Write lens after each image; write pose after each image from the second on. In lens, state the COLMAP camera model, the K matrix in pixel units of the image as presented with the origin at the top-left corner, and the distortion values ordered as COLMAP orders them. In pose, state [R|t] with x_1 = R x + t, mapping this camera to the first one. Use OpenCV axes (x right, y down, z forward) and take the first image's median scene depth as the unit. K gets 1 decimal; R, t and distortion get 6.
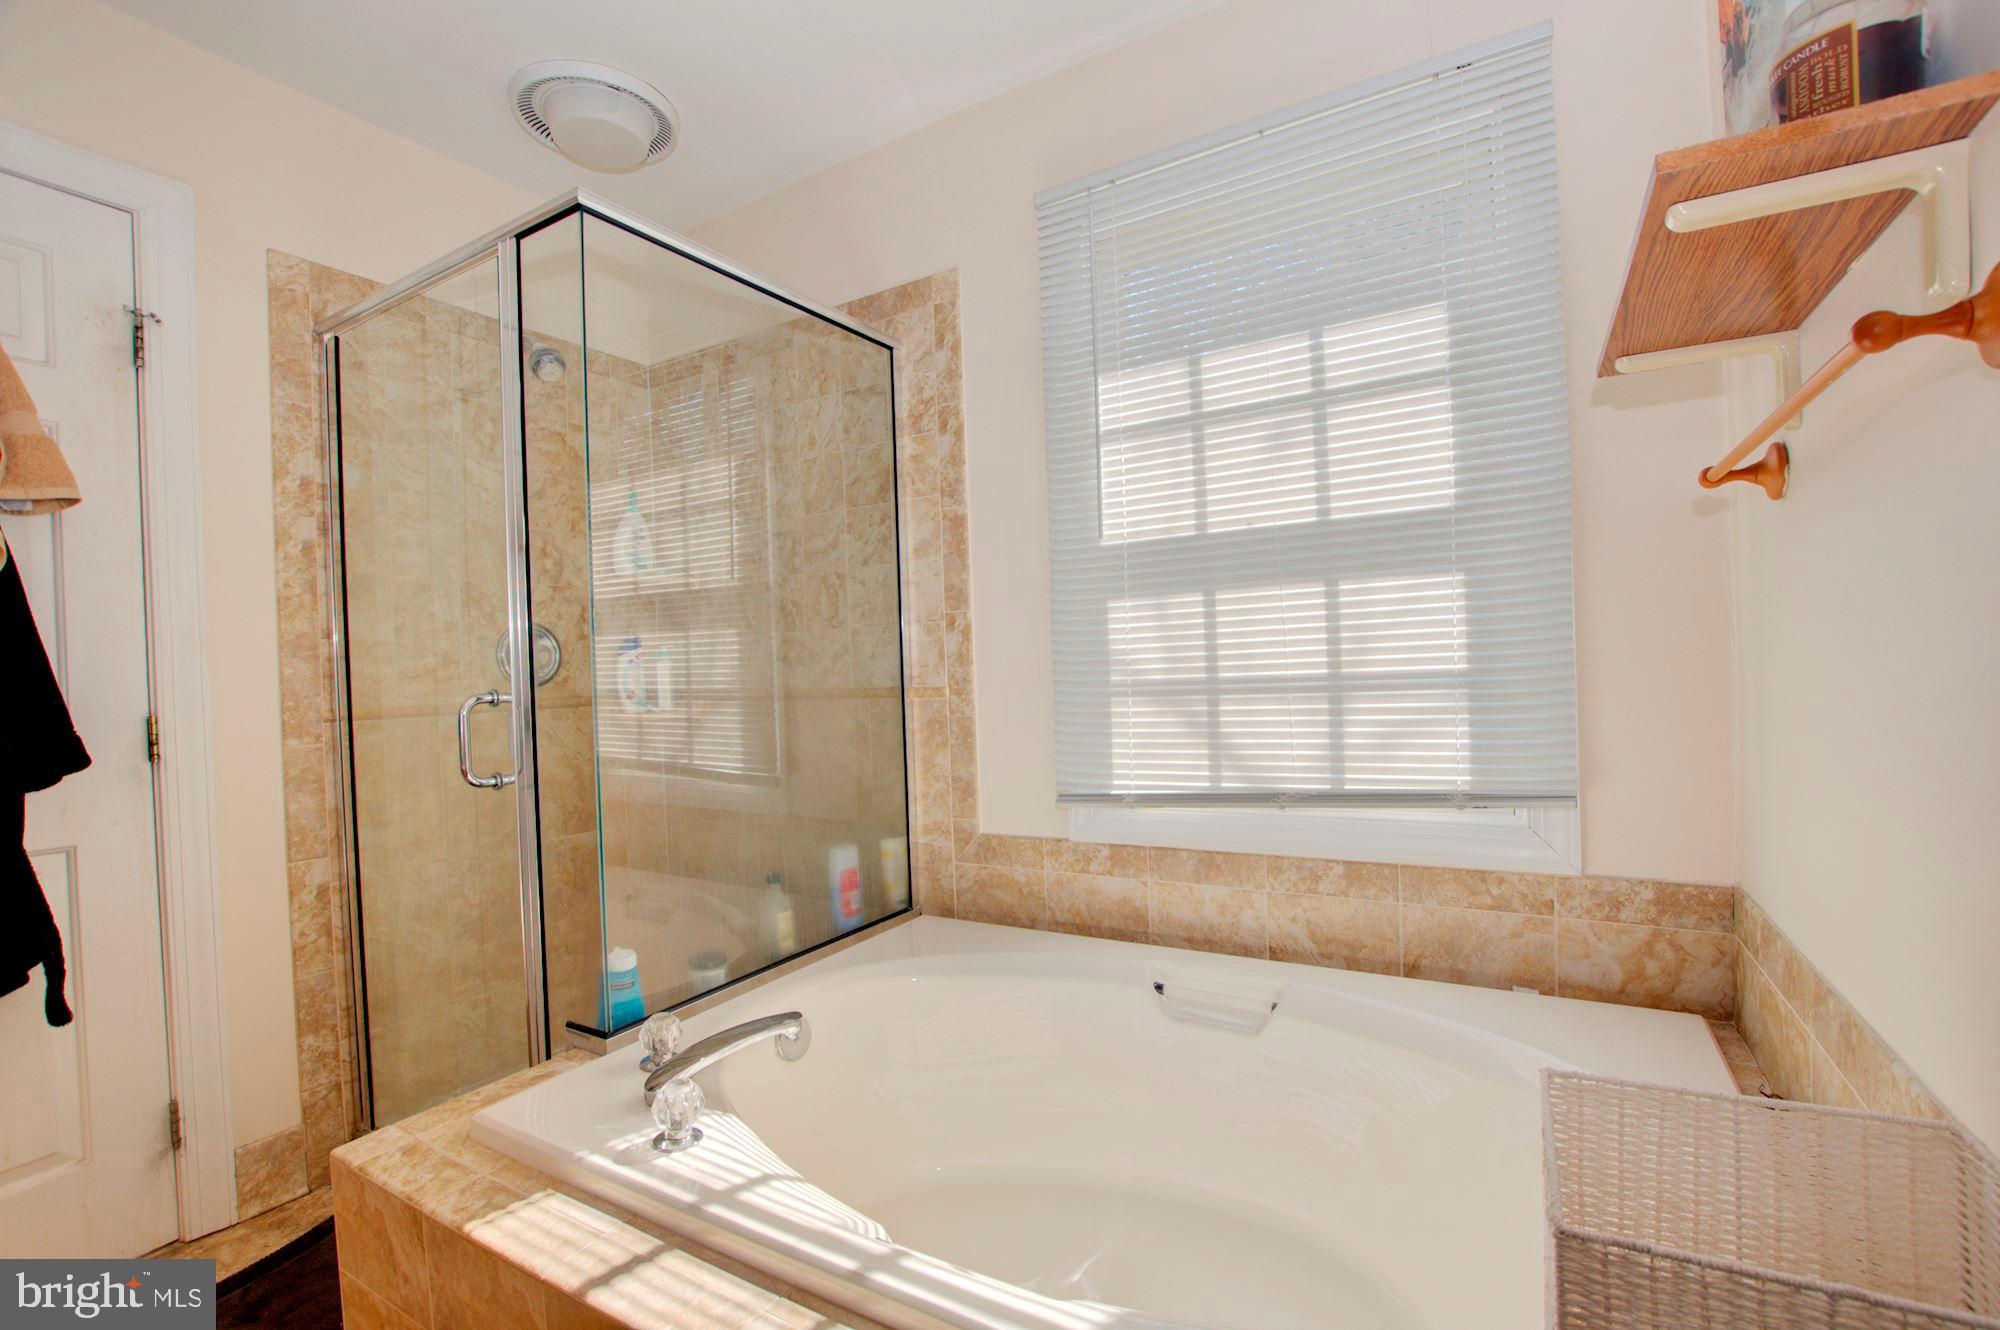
lens RADIAL K [[876.1, 0, 996.7], [0, 876.1, 665.8], [0, 0, 1]] dist [-0.028152, 0.001900]
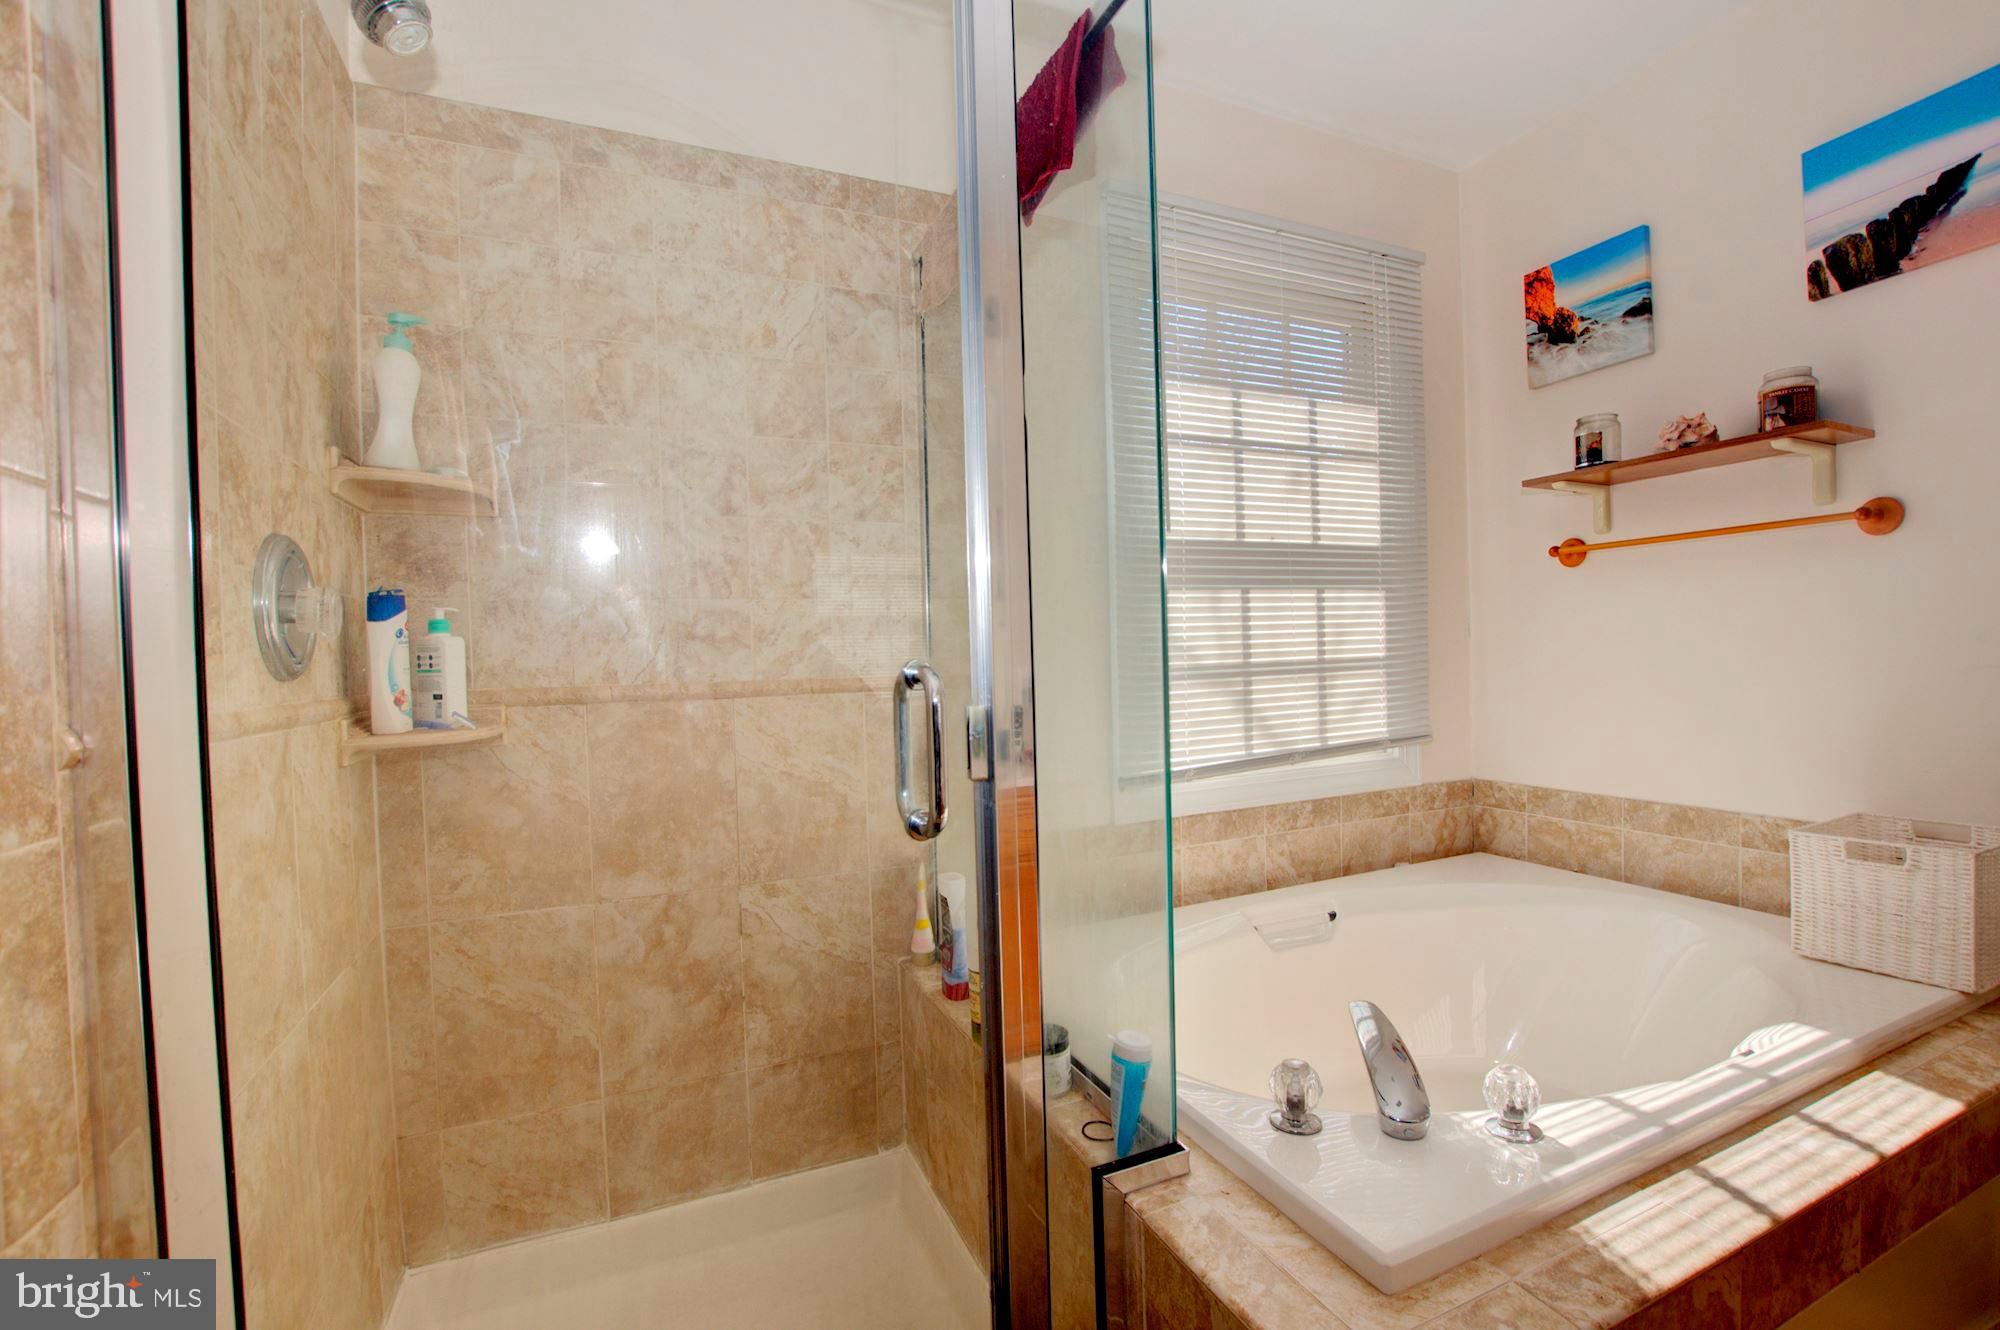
lens RADIAL K [[895.7, 0, 998.6], [0, 895.7, 666.9], [0, 0, 1]] dist [-0.025943, -0.000625]
pose [[0.564332, 0.010784, 0.825478, -0.989203], [0.007760, 0.999801, -0.018366, 0.041120], [-0.825512, 0.016770, 0.564136, 0.615537]]
